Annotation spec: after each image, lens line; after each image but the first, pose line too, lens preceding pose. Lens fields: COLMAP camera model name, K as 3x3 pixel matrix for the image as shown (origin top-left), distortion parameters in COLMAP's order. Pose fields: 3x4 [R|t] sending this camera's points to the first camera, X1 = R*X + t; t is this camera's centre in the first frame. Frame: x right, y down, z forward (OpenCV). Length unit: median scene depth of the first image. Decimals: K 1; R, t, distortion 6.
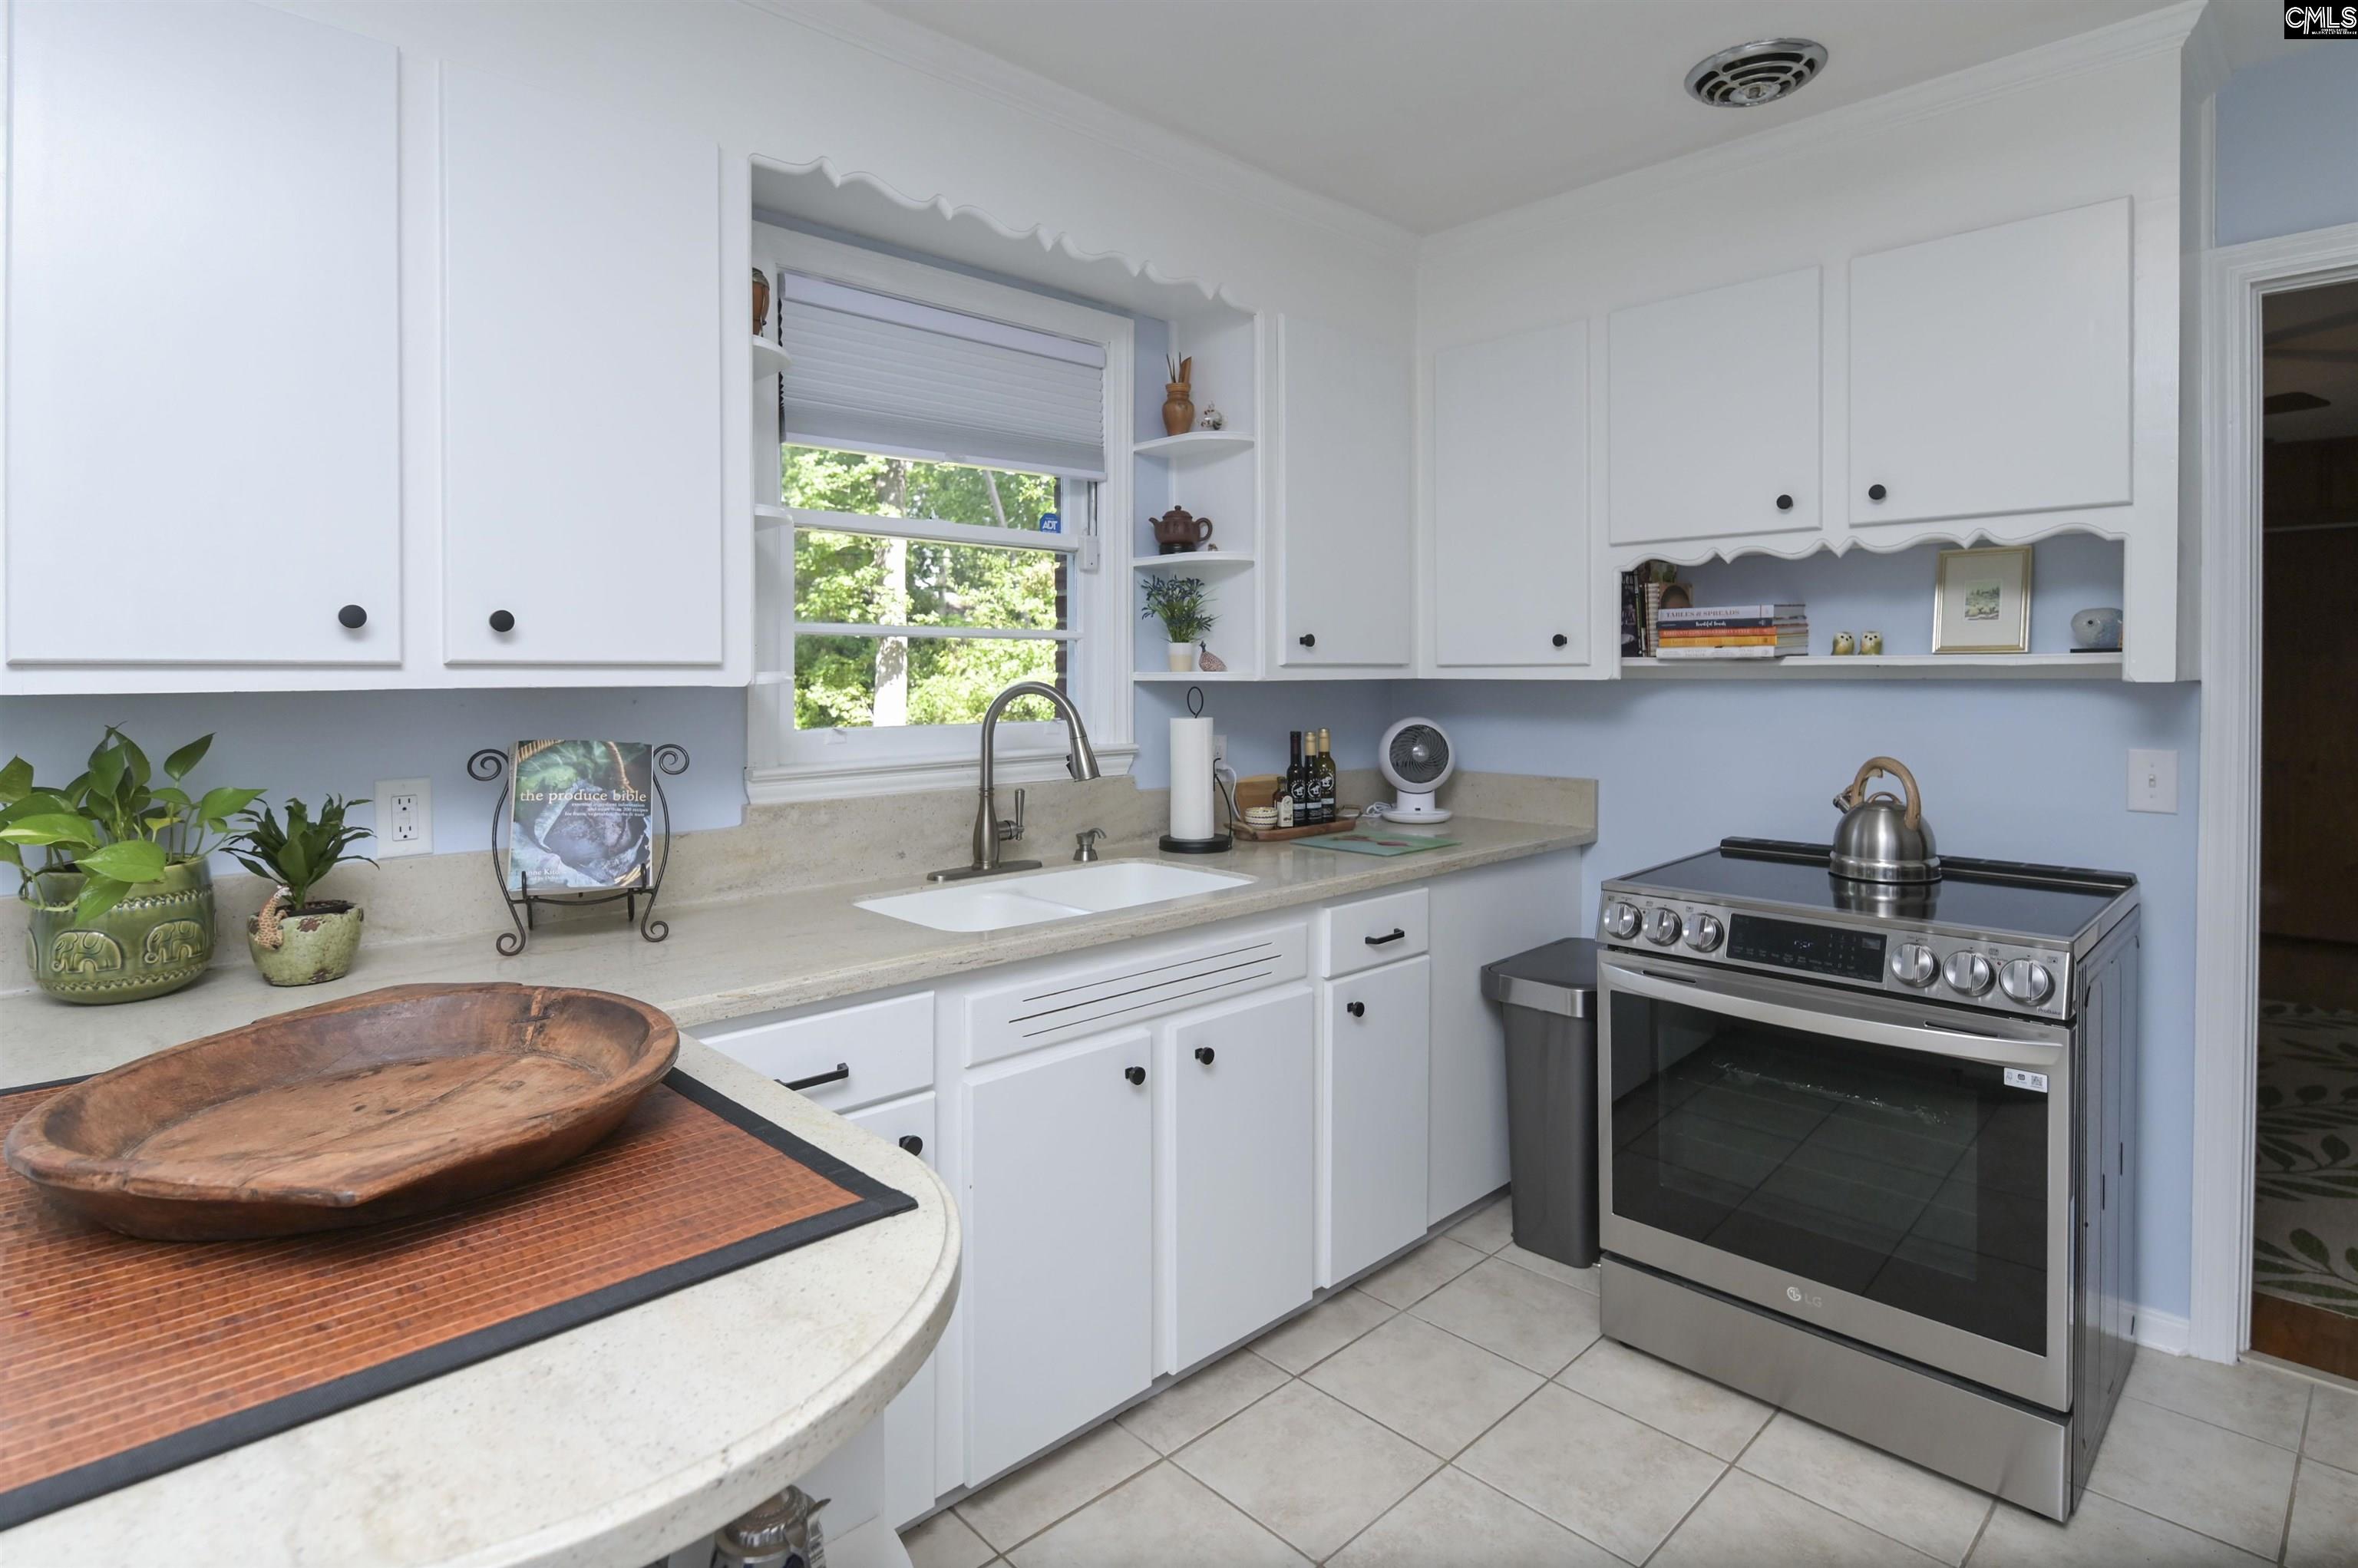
lens RADIAL K [[1260.7, 0, 1145.0], [0, 1260.7, 689.3], [0, 0, 1]] dist [0.001984, -0.008784]
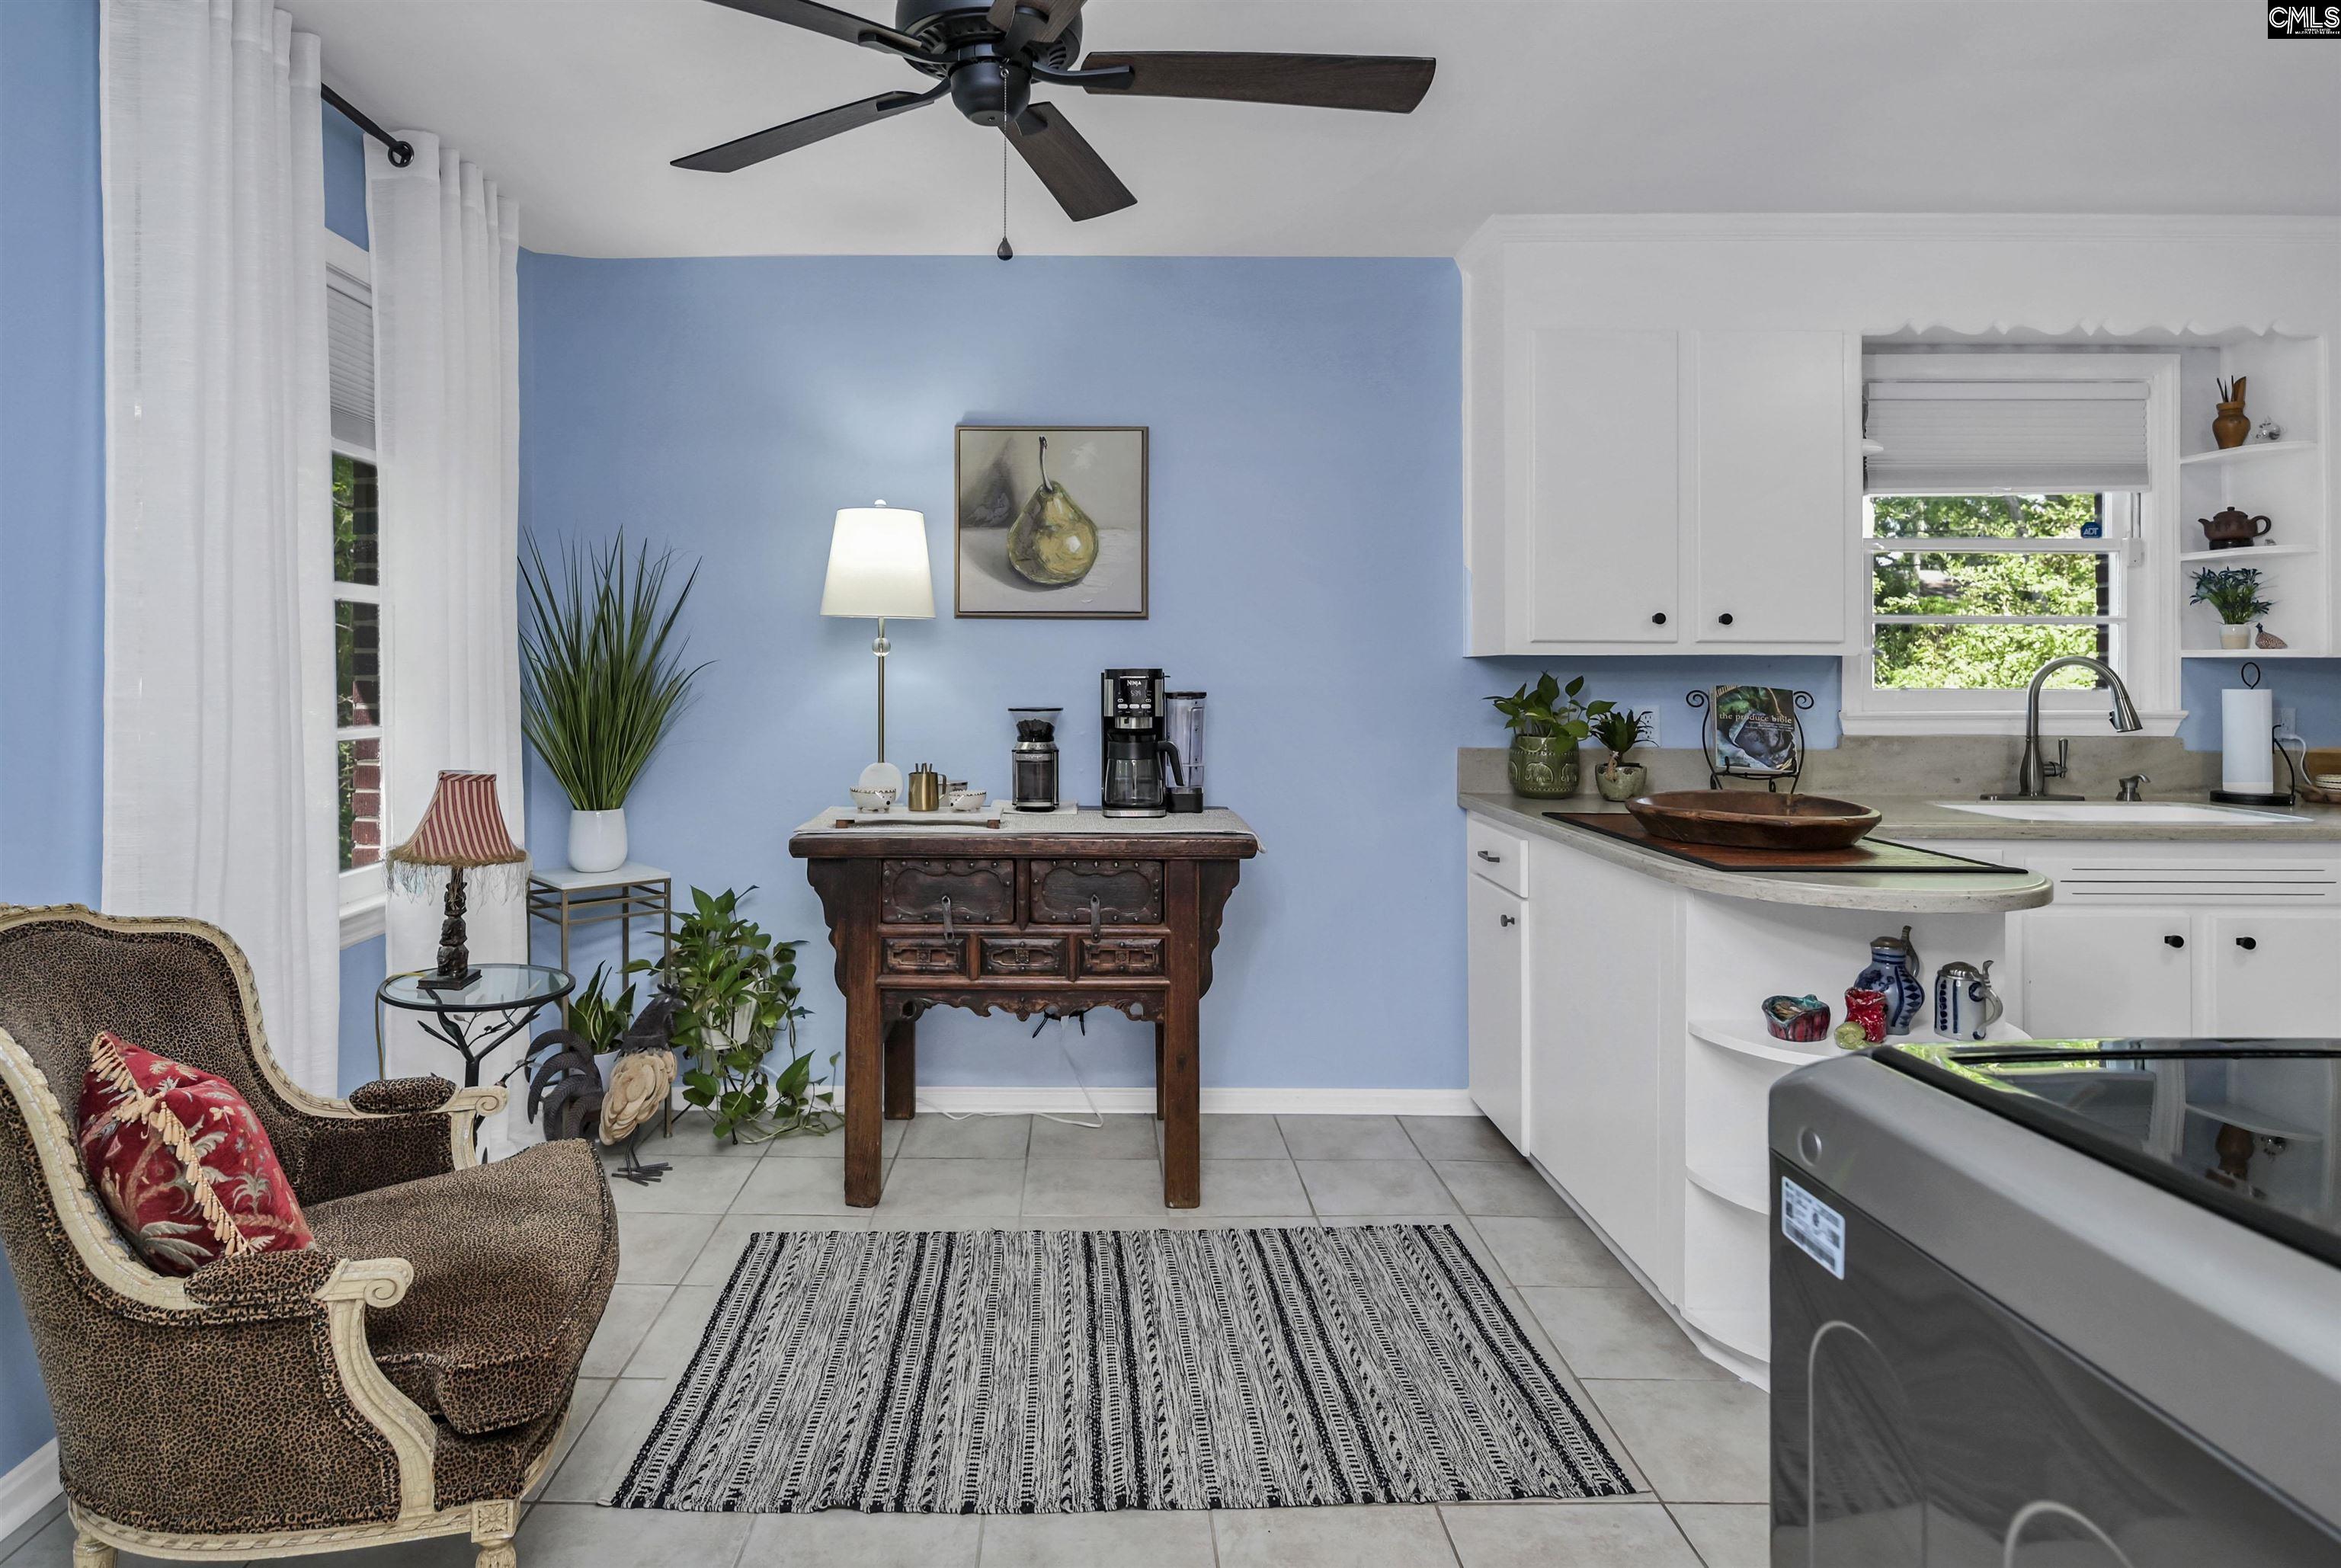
lens RADIAL K [[1251.5, 0, 1072.0], [0, 1251.5, 654.6], [0, 0, 1]] dist [0.001984, -0.008784]
pose [[0.728775, -0.001933, -0.684751, 0.035817], [-0.012494, 0.999792, -0.016120, 0.024044], [0.684640, 0.020303, 0.728599, -0.607368]]
